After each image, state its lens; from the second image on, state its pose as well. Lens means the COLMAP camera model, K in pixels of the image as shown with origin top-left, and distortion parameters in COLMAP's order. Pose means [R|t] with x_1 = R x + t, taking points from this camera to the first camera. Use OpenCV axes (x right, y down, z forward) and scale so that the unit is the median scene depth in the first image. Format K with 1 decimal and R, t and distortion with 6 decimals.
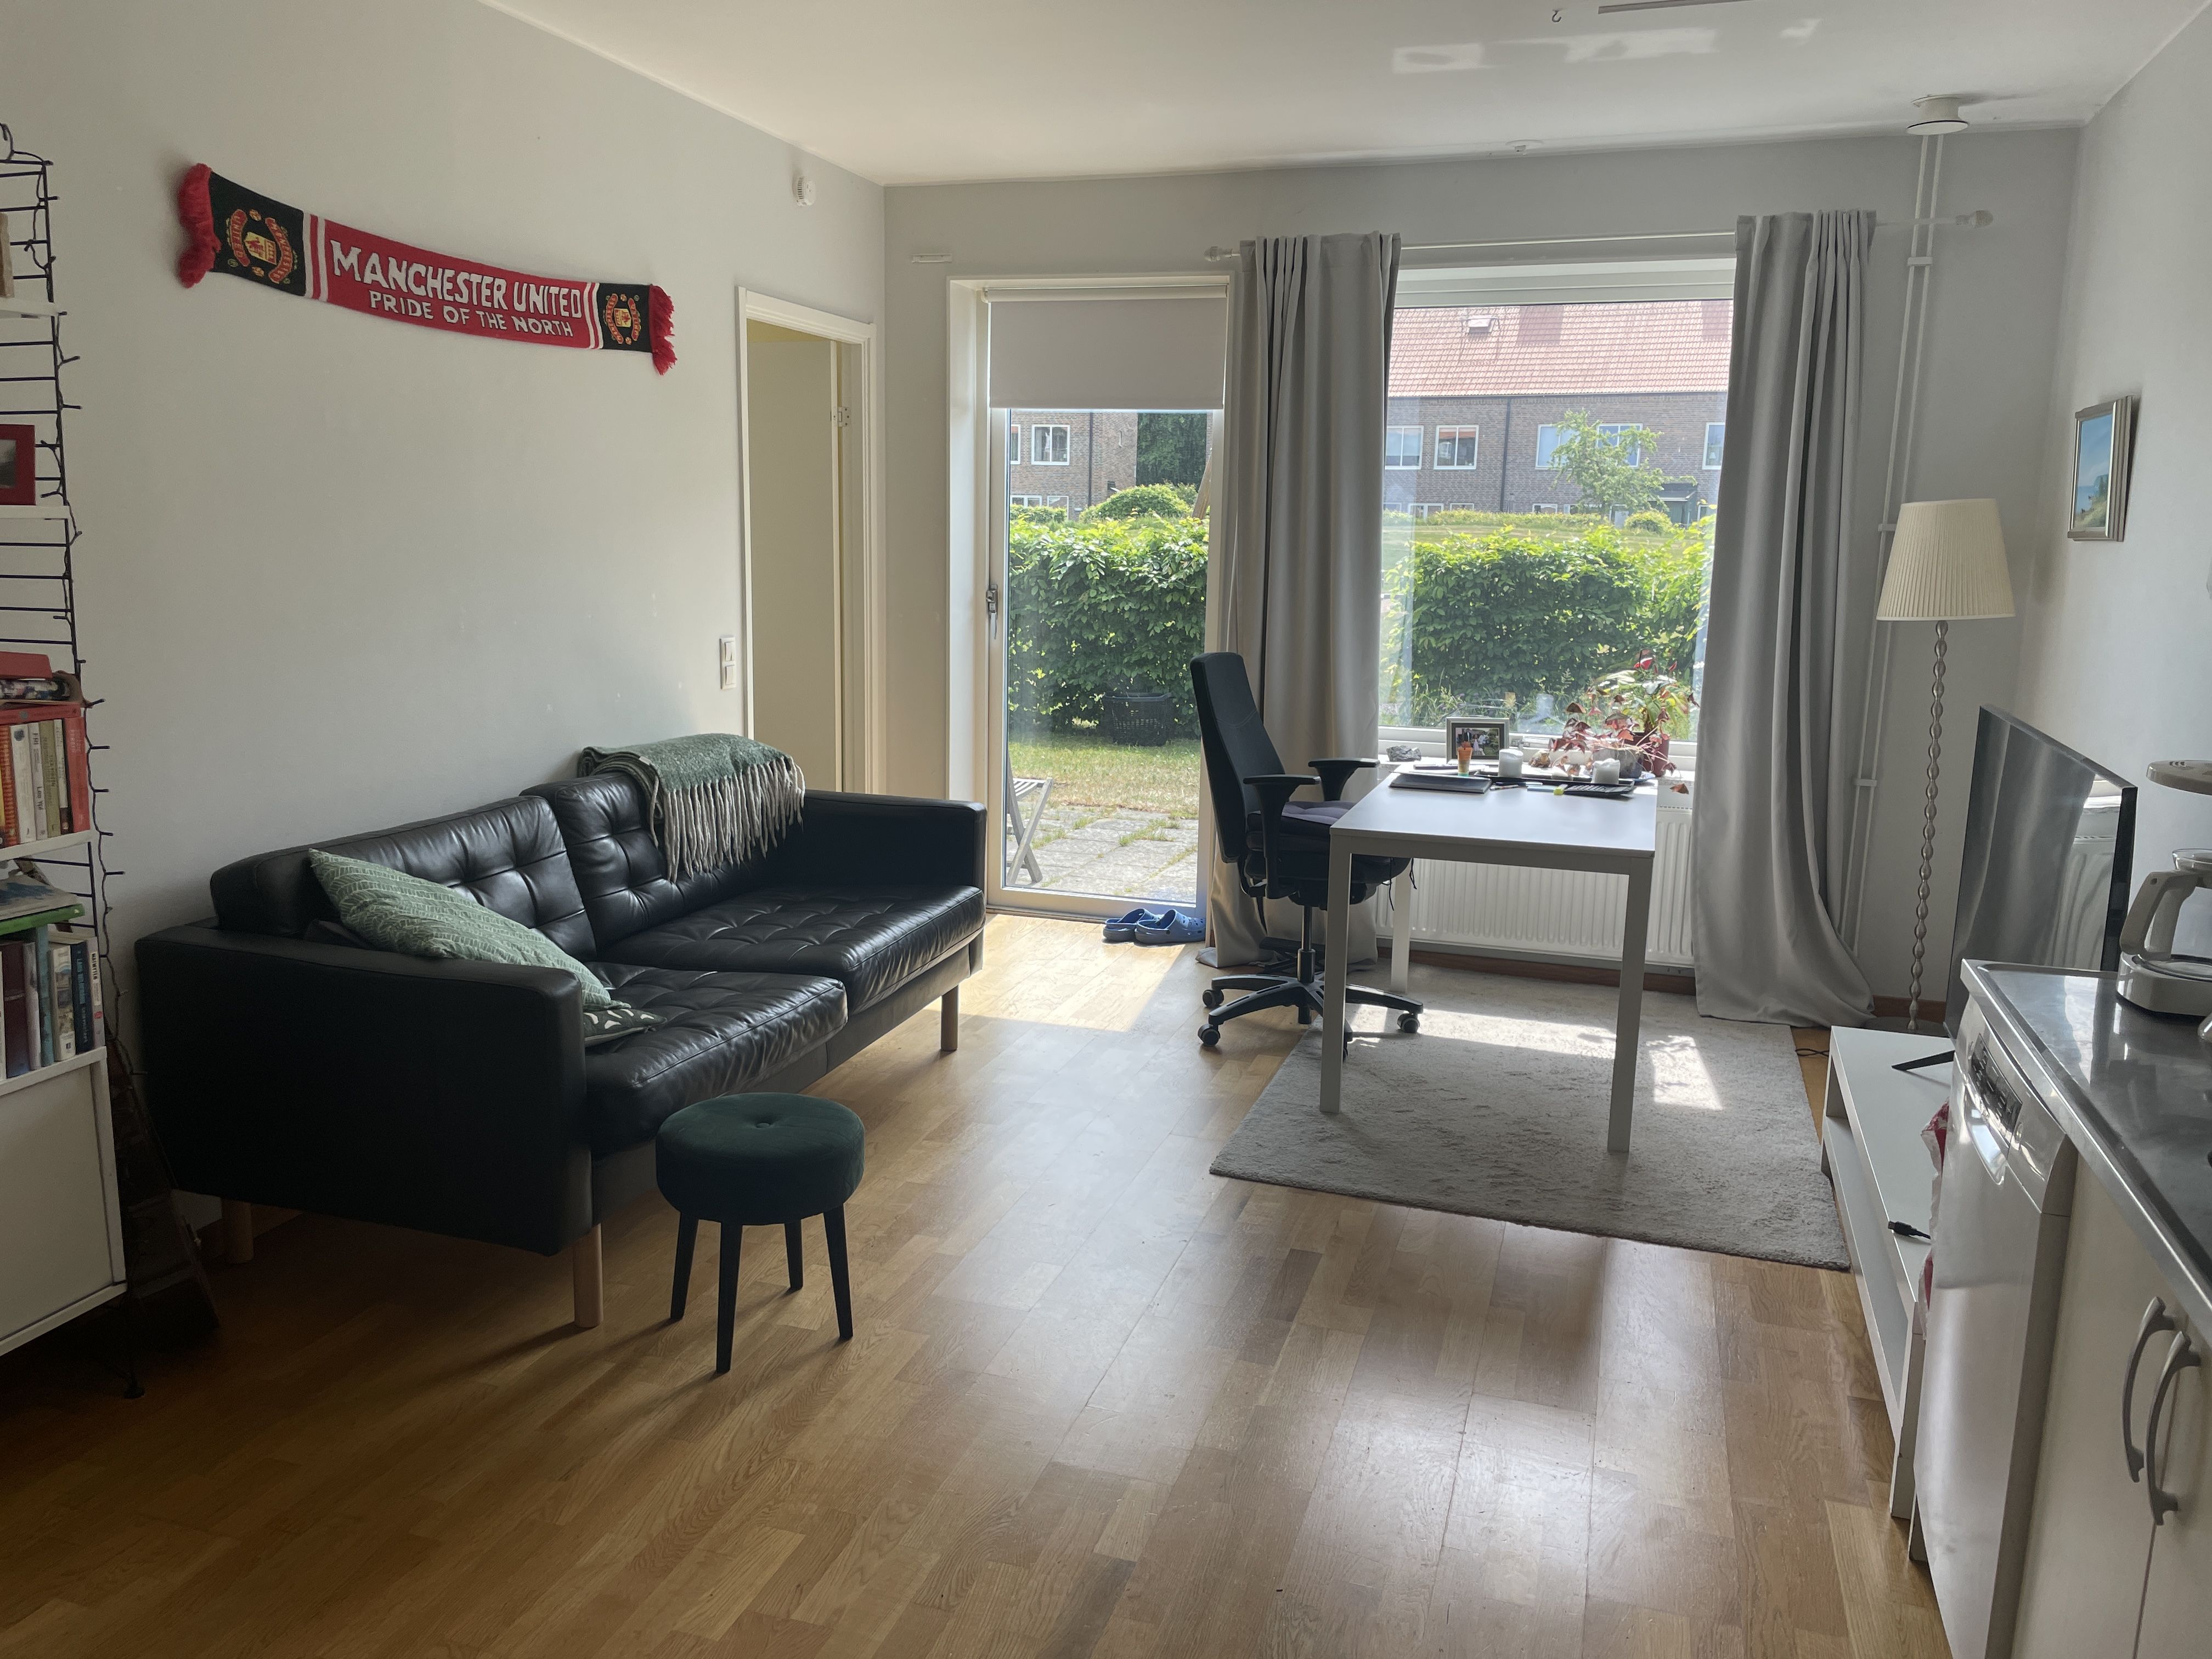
lens RADIAL K [[1649.5, 0, 1045.4], [0, 1649.5, 787.6], [0, 0, 1]] dist [0.139588, -0.193670]
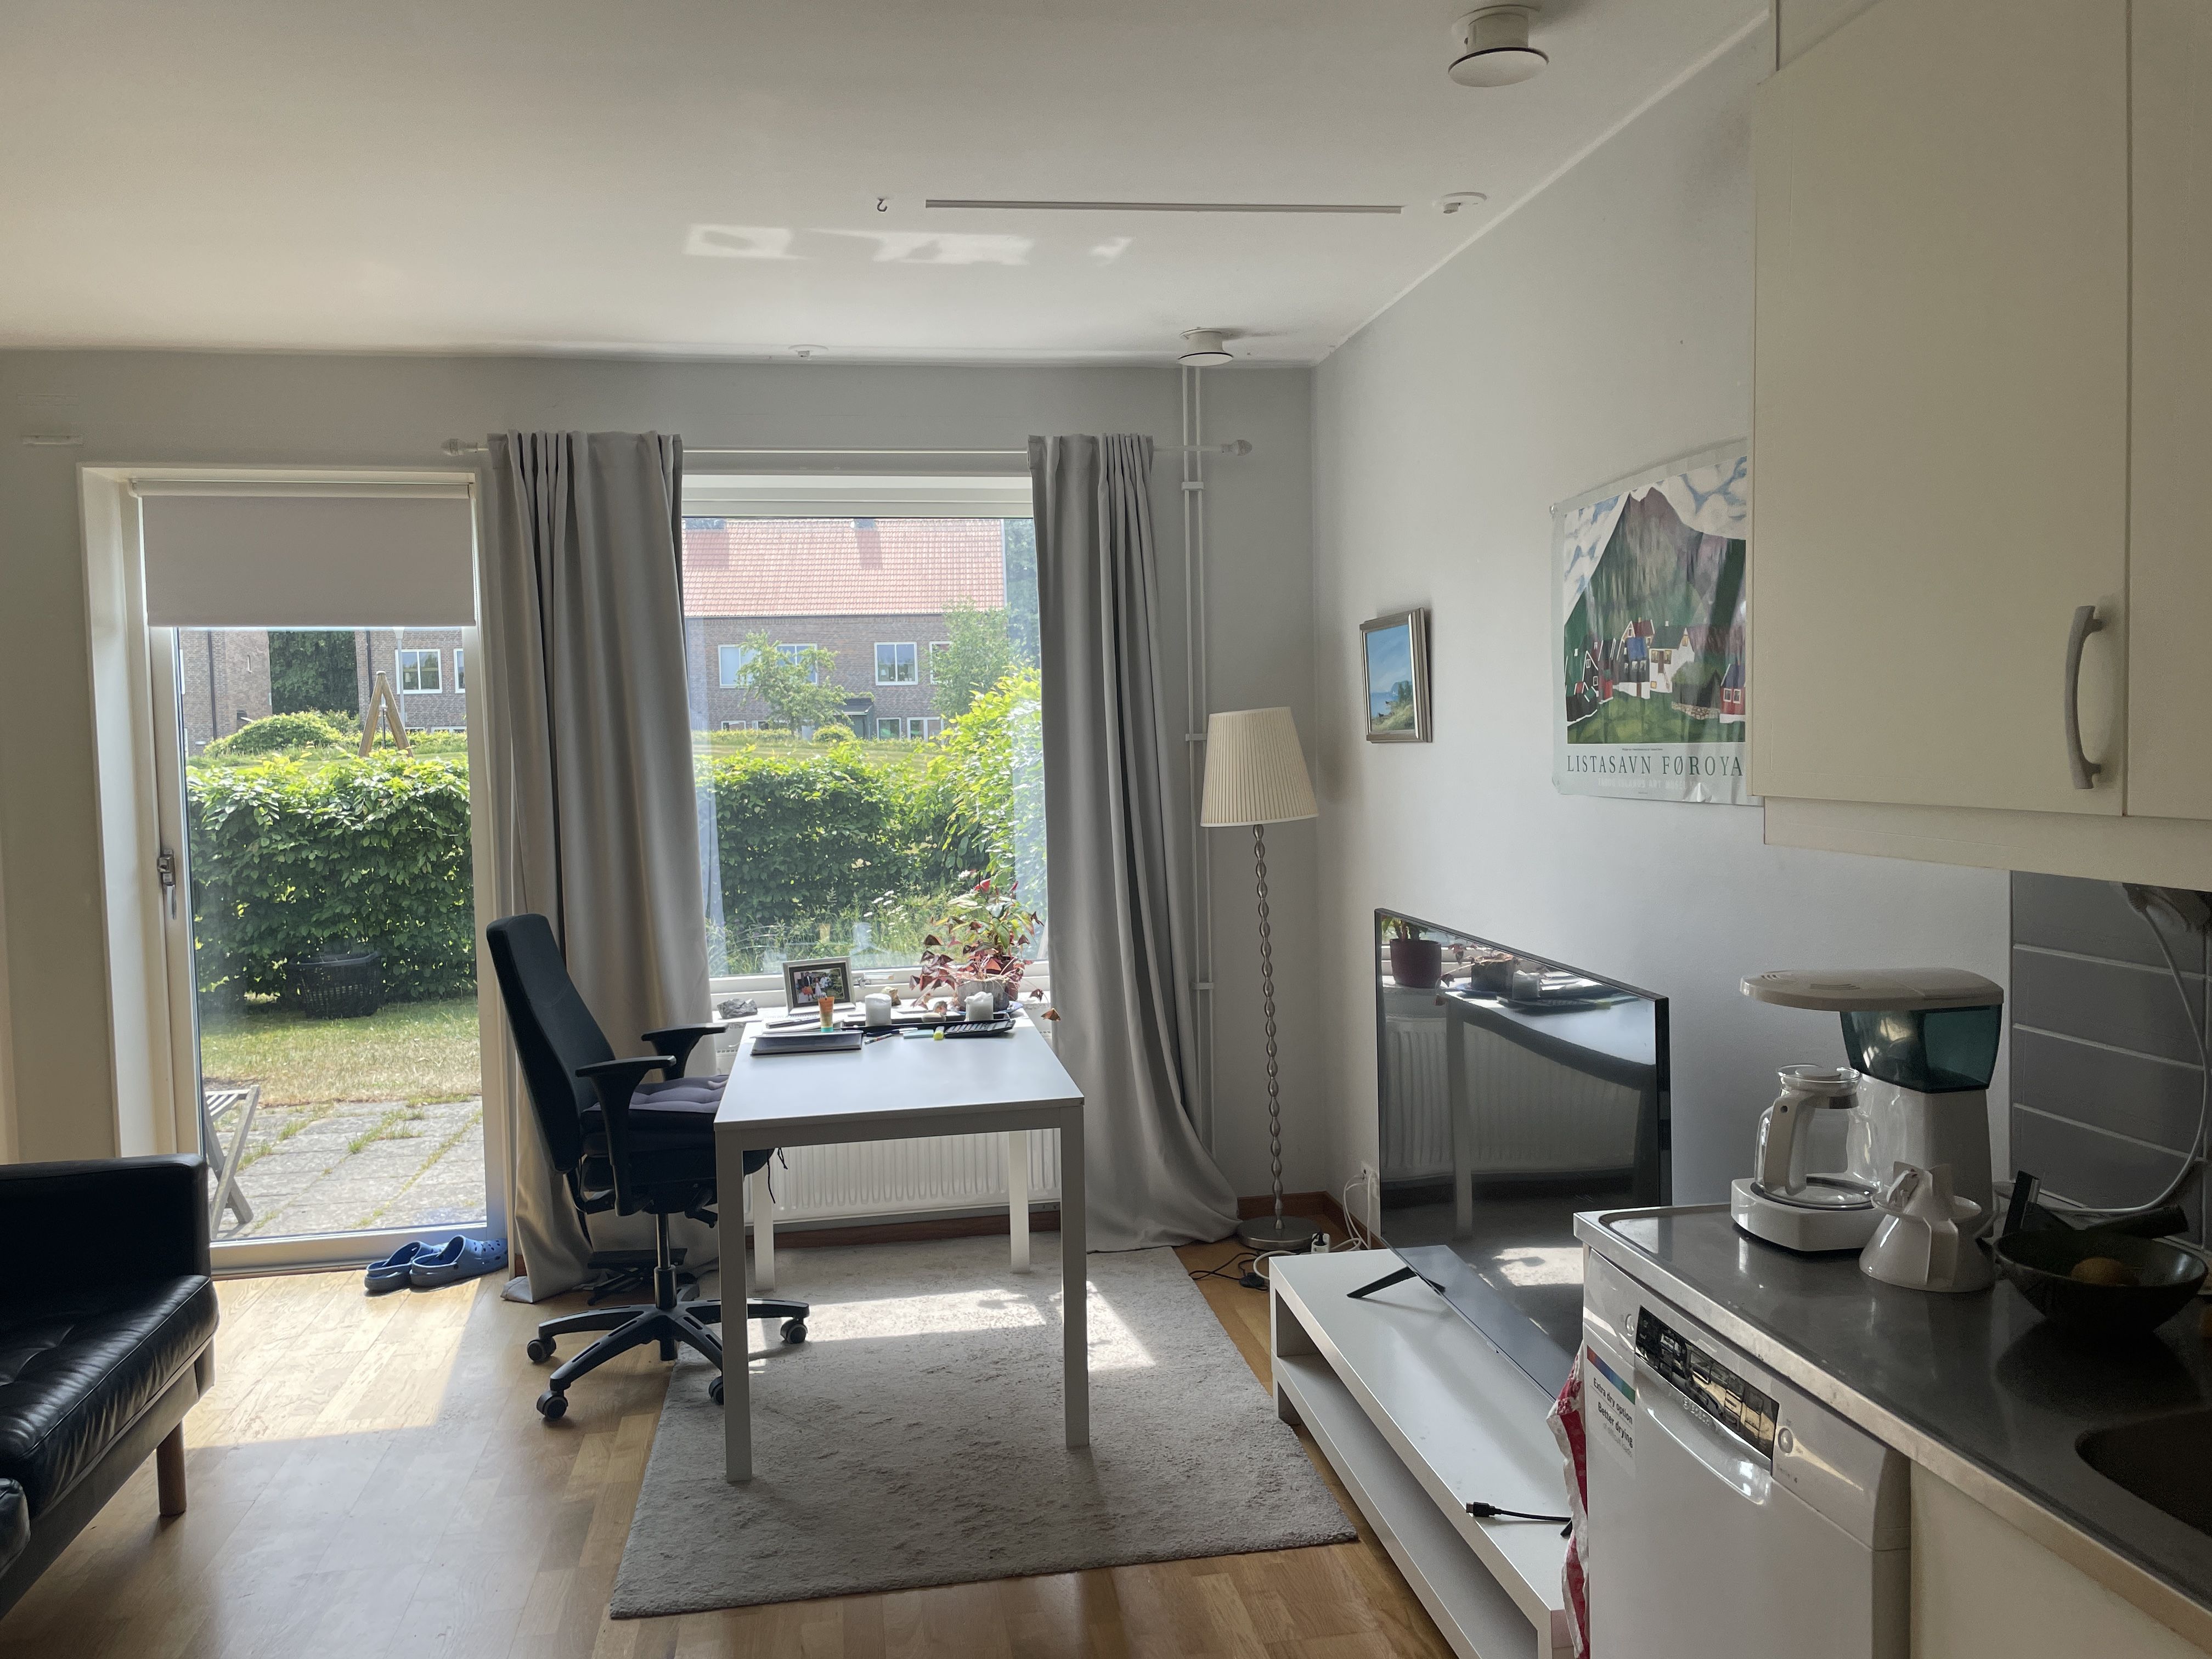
lens RADIAL K [[1664.2, 0, 1101.1], [0, 1664.2, 802.4], [0, 0, 1]] dist [0.092236, -0.125300]
pose [[0.872361, -0.062067, 0.484906, -0.043160], [0.119900, 0.988776, -0.089143, -0.029329], [-0.473931, 0.135905, 0.870011, 0.141408]]
